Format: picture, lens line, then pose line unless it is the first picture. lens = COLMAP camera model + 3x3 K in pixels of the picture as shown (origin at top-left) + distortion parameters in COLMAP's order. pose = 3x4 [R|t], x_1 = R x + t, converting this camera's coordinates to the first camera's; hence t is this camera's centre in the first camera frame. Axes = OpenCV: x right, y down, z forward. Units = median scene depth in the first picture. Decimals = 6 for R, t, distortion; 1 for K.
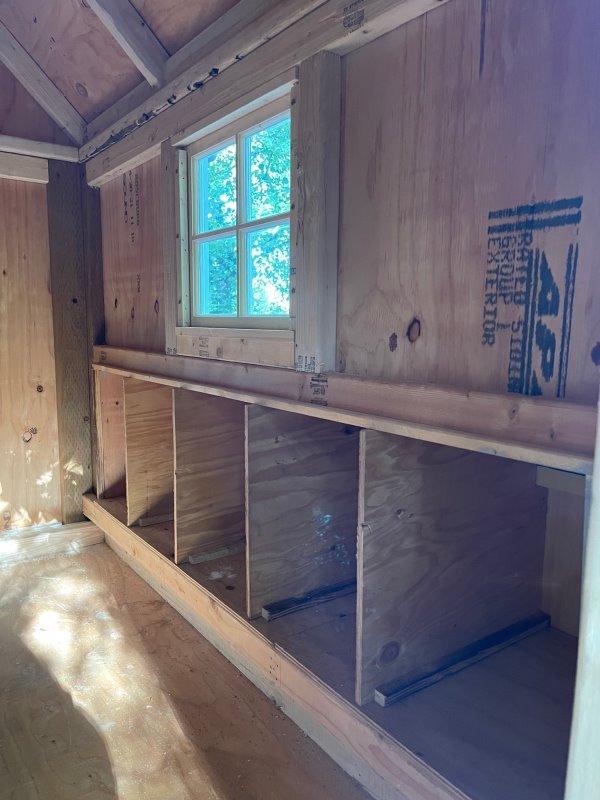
lens RADIAL K [[608.7, 0, 302.6], [0, 608.7, 407.4], [0, 0, 1]] dist [0.043656, -0.057040]
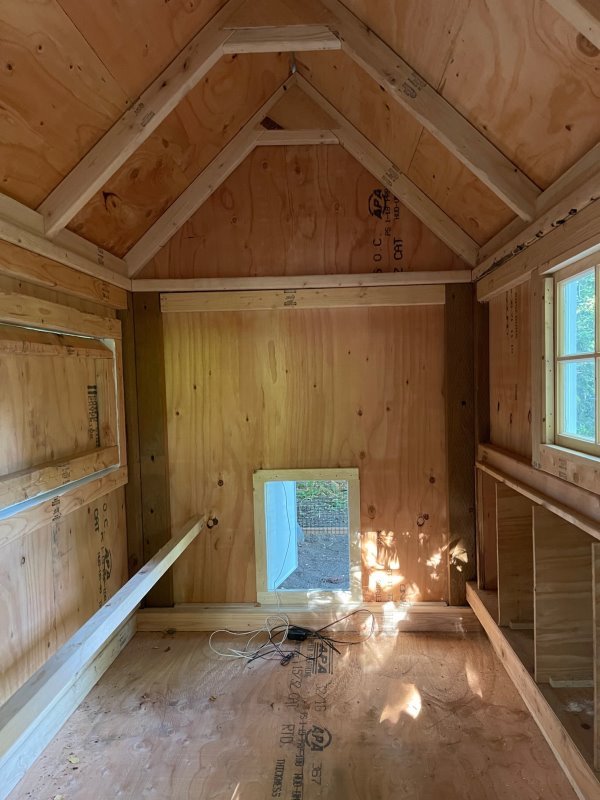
lens RADIAL K [[608.7, 0, 304.8], [0, 608.7, 399.2], [0, 0, 1]] dist [0.043656, -0.057040]
pose [[0.777685, -0.003795, -0.628642, 0.128142], [-0.057405, 0.995375, -0.077025, -0.100904], [0.626027, 0.095988, 0.773871, -0.050837]]
